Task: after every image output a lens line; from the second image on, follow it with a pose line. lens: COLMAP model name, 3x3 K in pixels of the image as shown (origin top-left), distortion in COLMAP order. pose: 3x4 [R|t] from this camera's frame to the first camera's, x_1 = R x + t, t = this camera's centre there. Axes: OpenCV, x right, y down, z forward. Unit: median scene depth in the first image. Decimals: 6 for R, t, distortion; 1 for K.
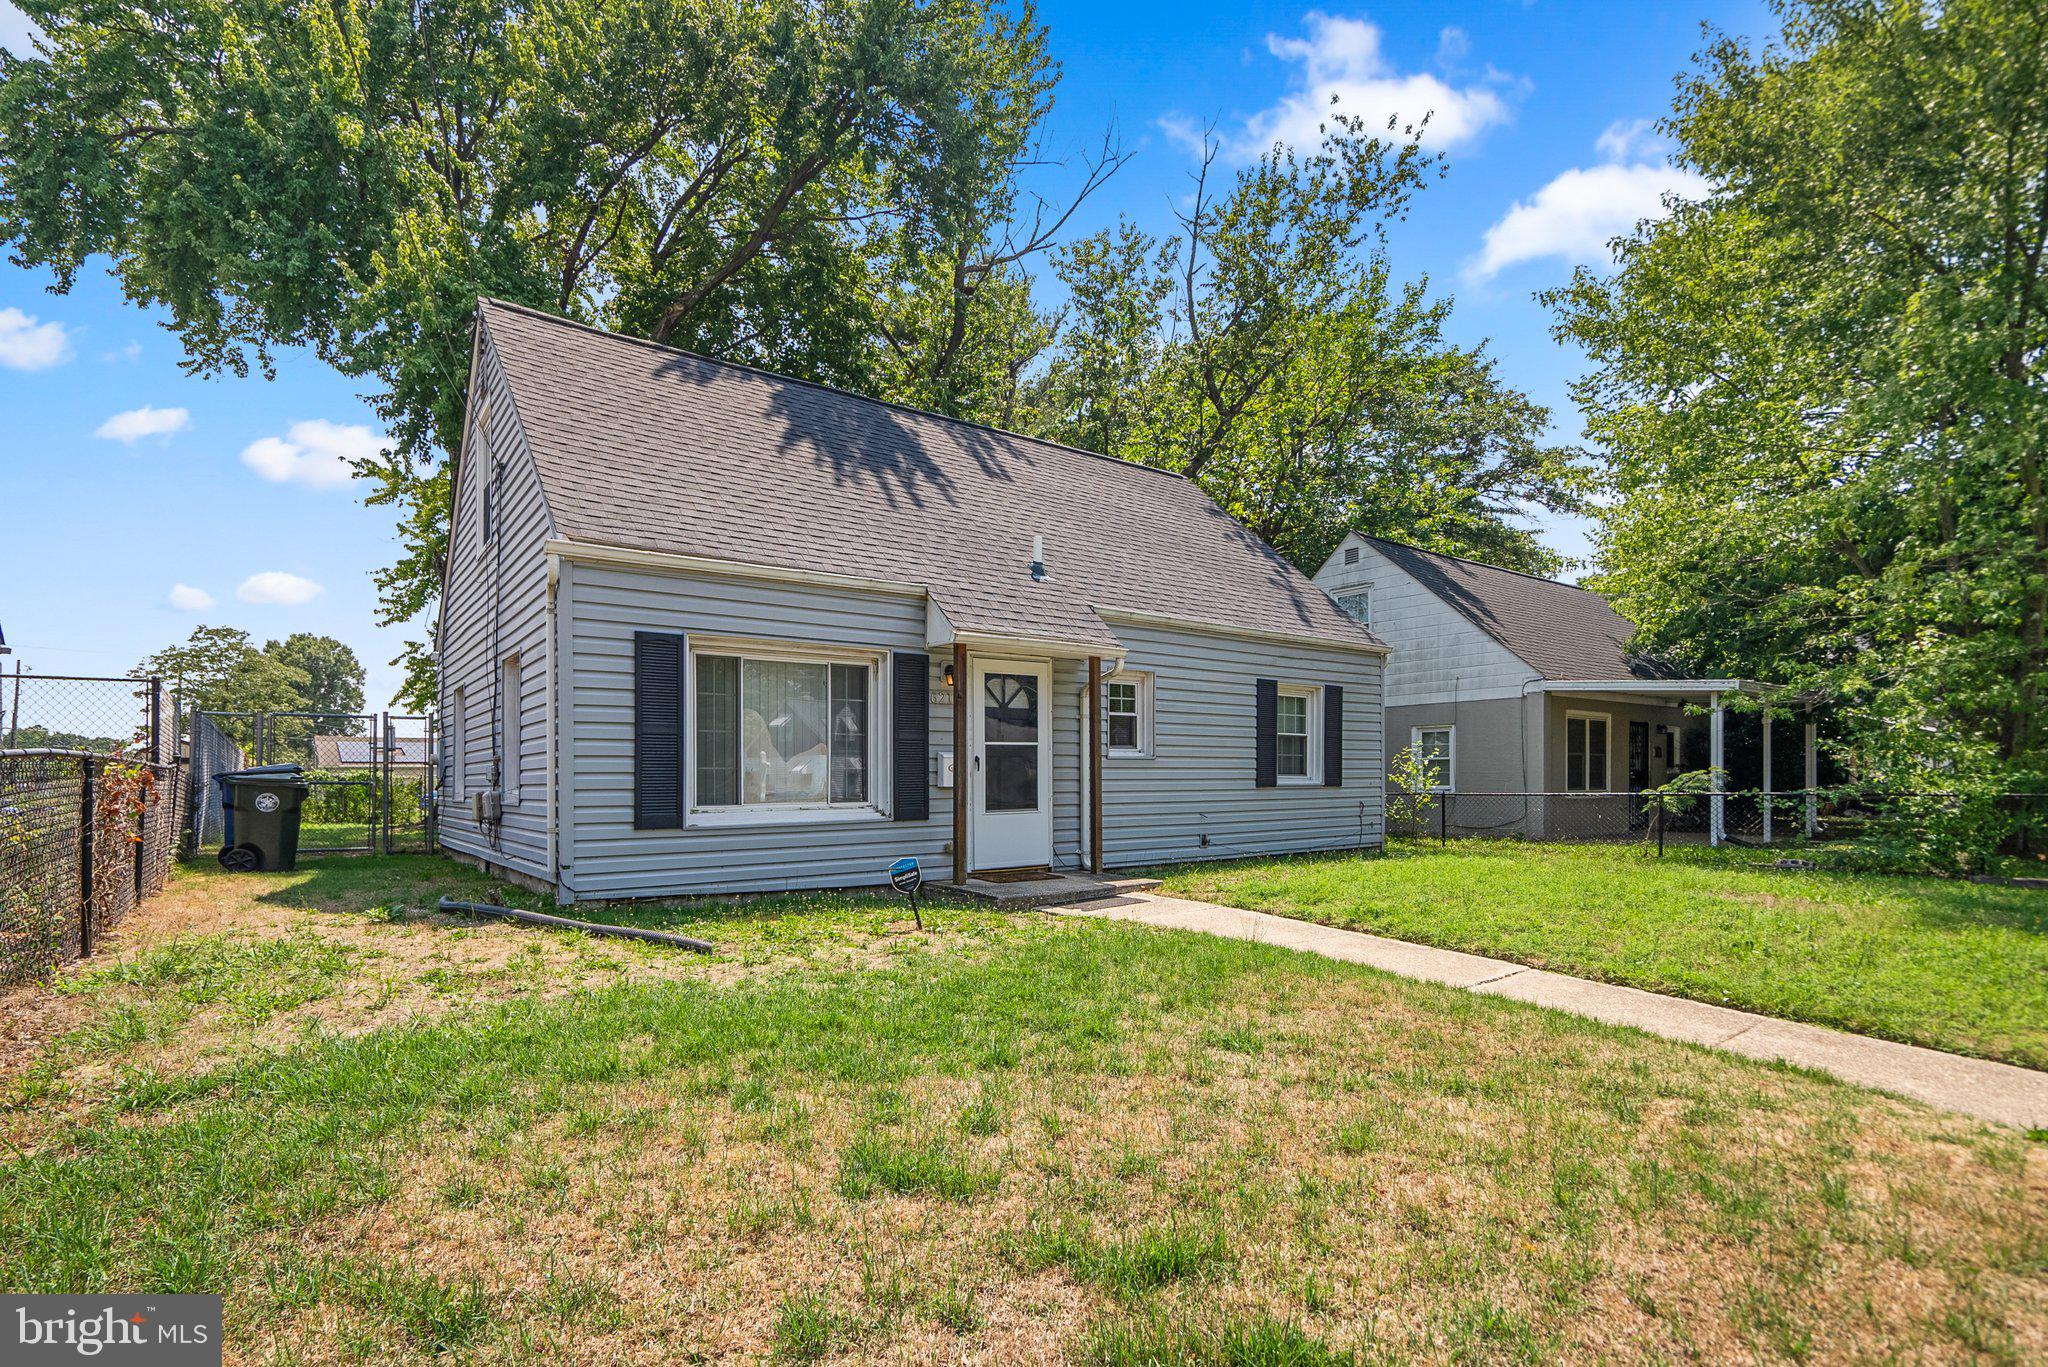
lens RADIAL K [[983.3, 0, 1032.1], [0, 983.3, 782.8], [0, 0, 1]] dist [-0.000996, -0.000133]
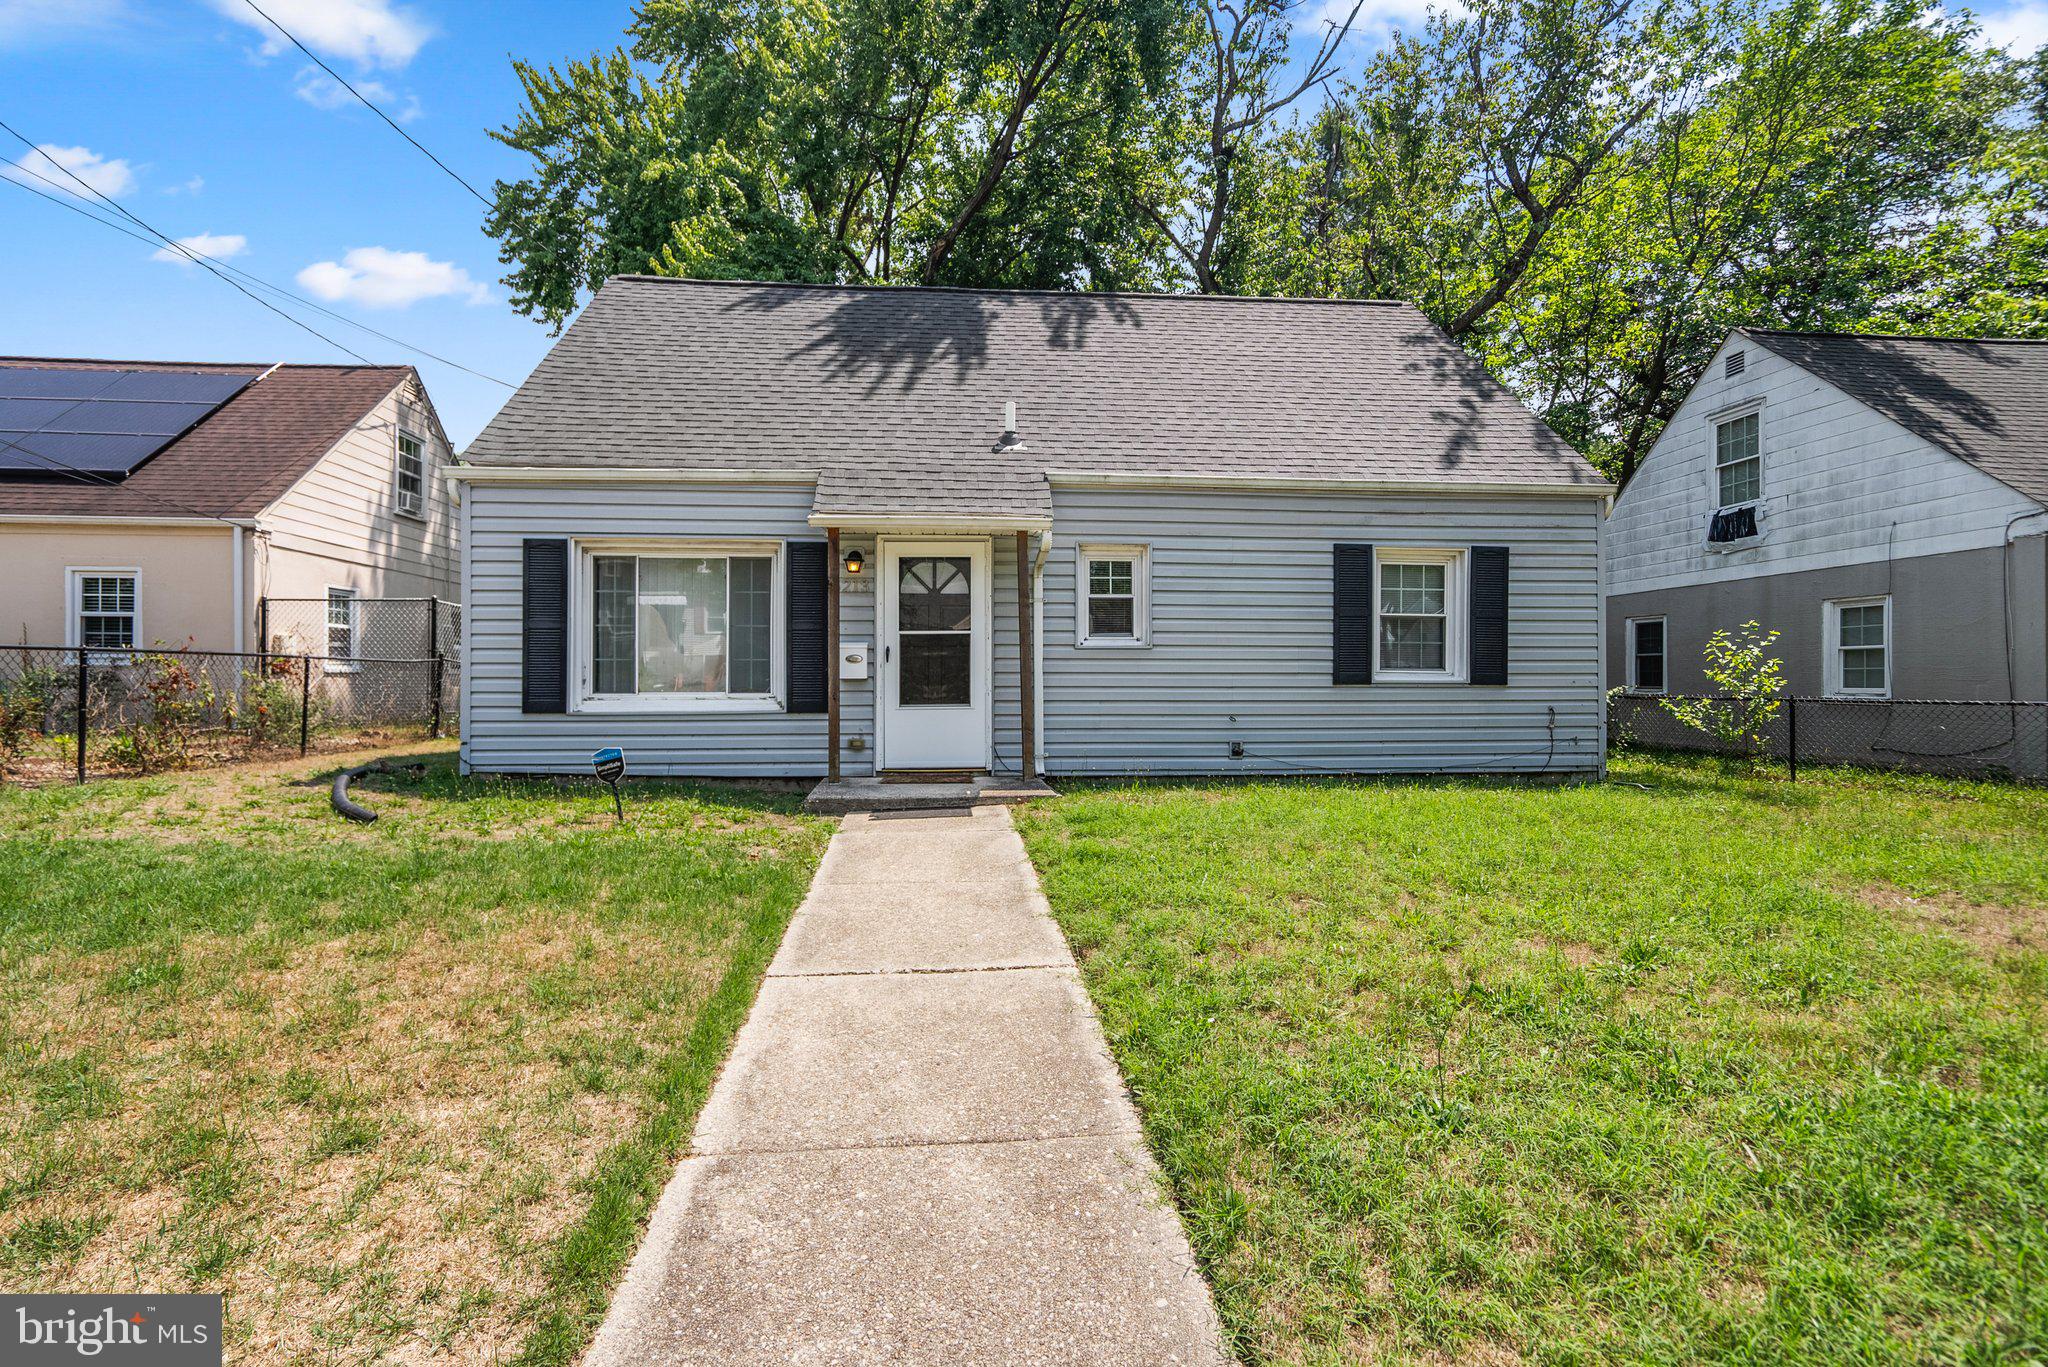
lens RADIAL K [[936.3, 0, 1024.0], [0, 936.3, 683.5], [0, 0, 1]] dist [0.000473, 0.000336]
pose [[0.844400, 0.008641, -0.535644, 0.516880], [-0.007858, 0.999962, 0.003744, 0.003828], [0.535656, 0.001047, 0.844436, 0.306484]]
